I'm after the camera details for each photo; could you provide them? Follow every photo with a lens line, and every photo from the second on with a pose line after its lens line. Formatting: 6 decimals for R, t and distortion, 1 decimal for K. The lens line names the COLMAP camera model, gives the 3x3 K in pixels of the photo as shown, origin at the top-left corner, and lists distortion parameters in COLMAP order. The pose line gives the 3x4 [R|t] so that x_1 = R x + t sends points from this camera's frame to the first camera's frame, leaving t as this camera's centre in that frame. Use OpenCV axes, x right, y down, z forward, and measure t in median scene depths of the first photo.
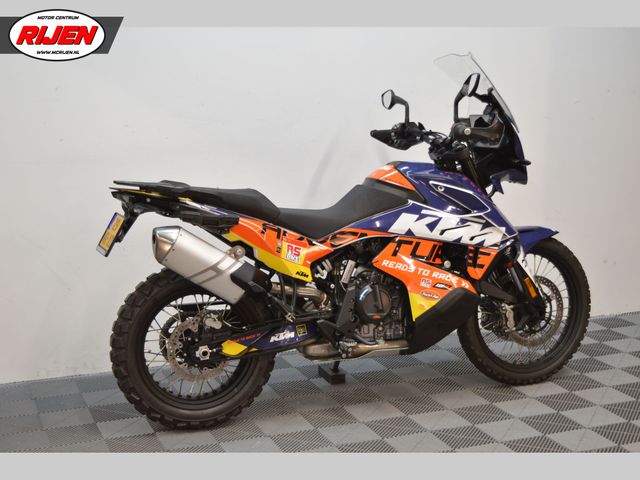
lens RADIAL K [[1008.1, 0, 314.0], [0, 1008.1, 218.4], [0, 0, 1]] dist [-0.006435, 0.000000]
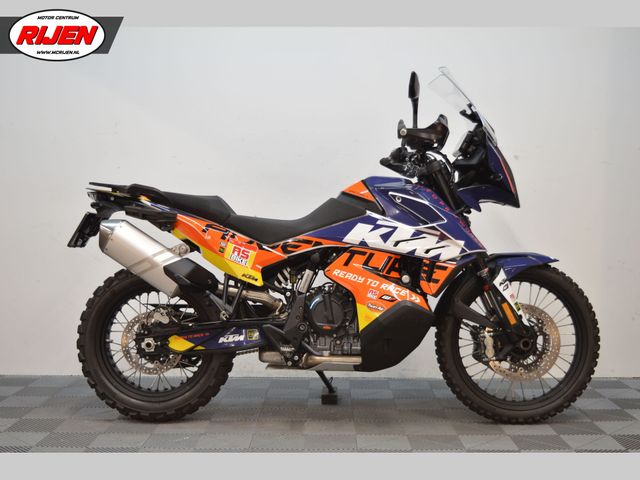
lens RADIAL K [[820.0, 0, 324.1], [0, 820.0, 235.1], [0, 0, 1]] dist [-0.037818, 0.000000]
pose [[0.933124, 0.022191, -0.358869, 0.344344], [-0.064762, 0.992143, -0.107042, 0.094145], [0.353674, 0.123124, 0.927230, 0.247095]]
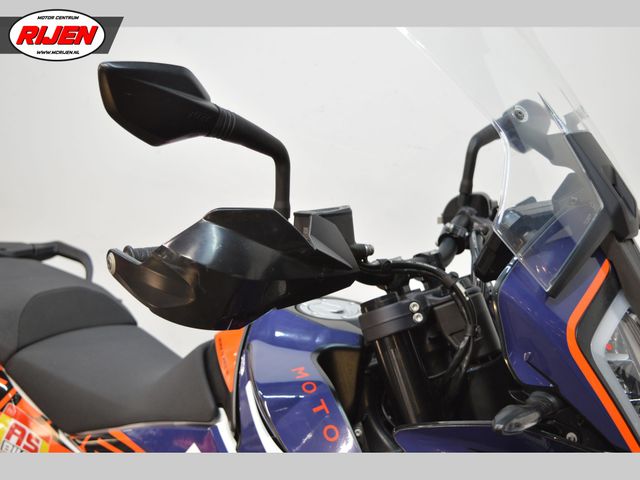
lens RADIAL K [[958.2, 0, 321.2], [0, 958.2, 240.5], [0, 0, 1]] dist [-0.007129, 0.000000]
pose [[0.484375, 0.175245, -0.857129, 0.396335], [-0.117150, 0.983901, 0.134961, -0.130368], [0.866982, 0.035040, 0.497107, 0.864374]]
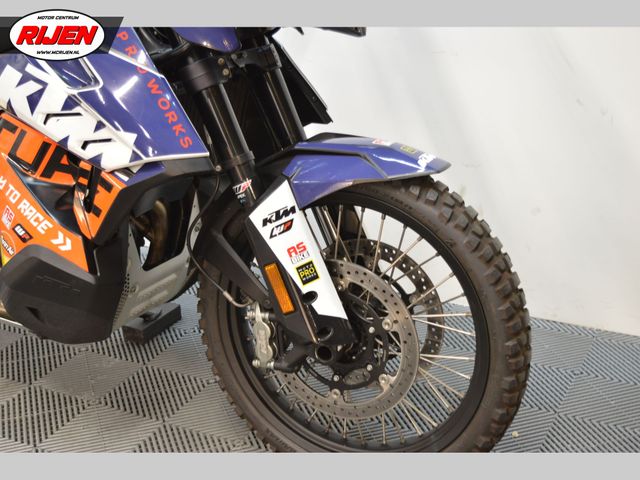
lens RADIAL K [[958.2, 0, 322.0], [0, 958.2, 239.3], [0, 0, 1]] dist [-0.007129, 0.000000]
pose [[0.670338, 0.264458, -0.693332, 0.526306], [-0.093769, 0.957037, 0.274384, -0.064811], [0.736108, -0.118917, 0.666336, 0.797099]]
